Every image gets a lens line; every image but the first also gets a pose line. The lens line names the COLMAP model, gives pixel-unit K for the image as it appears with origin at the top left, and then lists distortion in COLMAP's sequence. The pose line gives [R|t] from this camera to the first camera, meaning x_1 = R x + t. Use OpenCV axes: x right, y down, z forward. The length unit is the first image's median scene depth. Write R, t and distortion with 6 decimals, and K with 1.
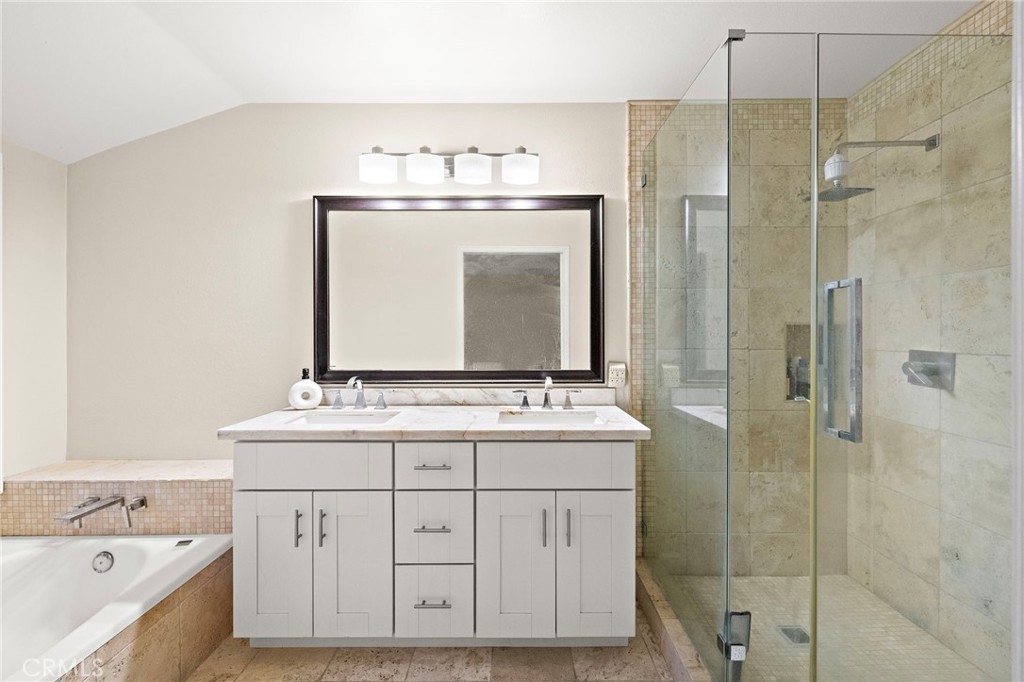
lens RADIAL K [[431.5, 0, 512.0], [0, 431.5, 341.0], [0, 0, 1]] dist [0.001671, 0.000224]
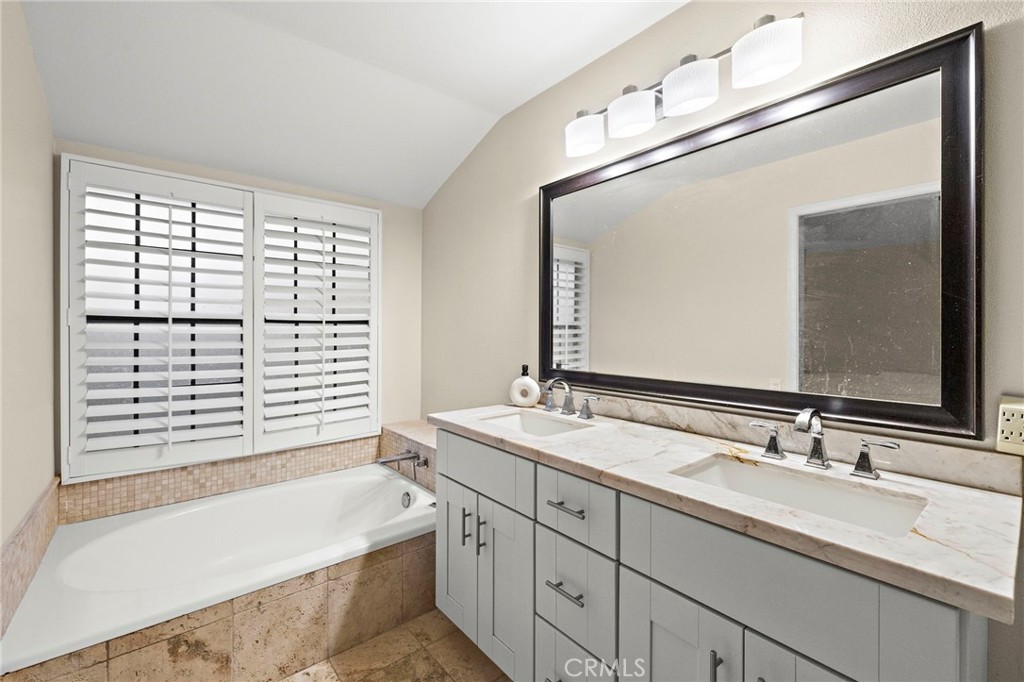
lens RADIAL K [[431.1, 0, 510.7], [0, 431.1, 332.5], [0, 0, 1]] dist [0.000495, -0.000306]
pose [[0.638554, 0.005327, -0.769559, 0.256026], [-0.012747, 0.999912, -0.003656, -0.006478], [0.769472, 0.012144, 0.638565, 0.348806]]
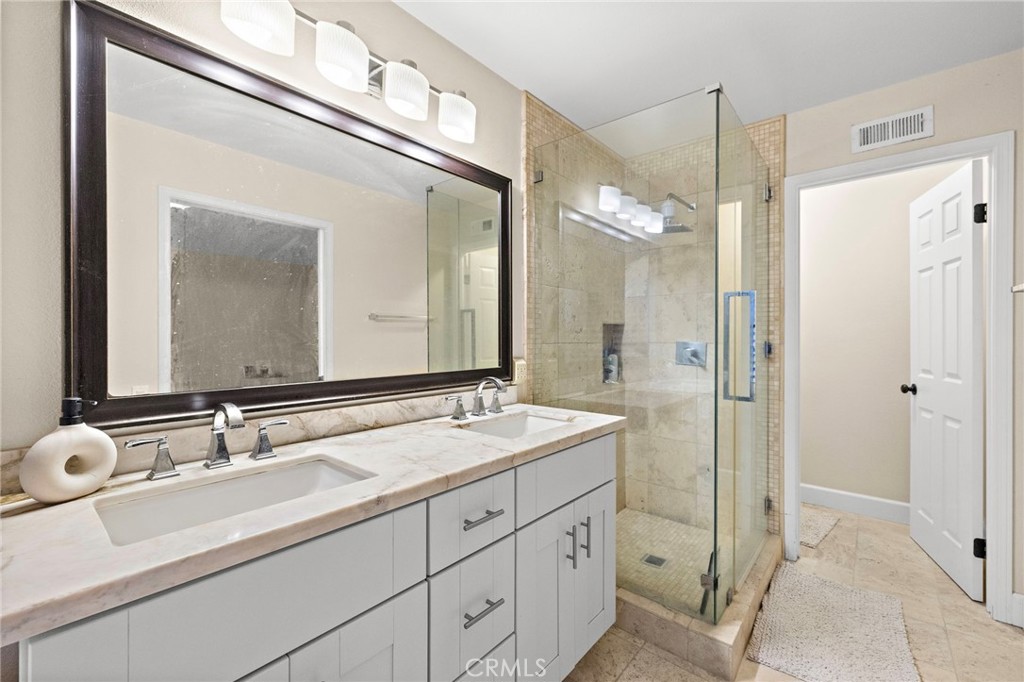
lens RADIAL K [[430.0, 0, 507.5], [0, 430.0, 339.5], [0, 0, 1]] dist [0.001326, 0.000241]
pose [[0.649263, -0.002271, 0.760560, -0.523667], [0.006532, 0.999975, -0.002590, 0.011454], [-0.760536, 0.006650, 0.649262, 0.416908]]
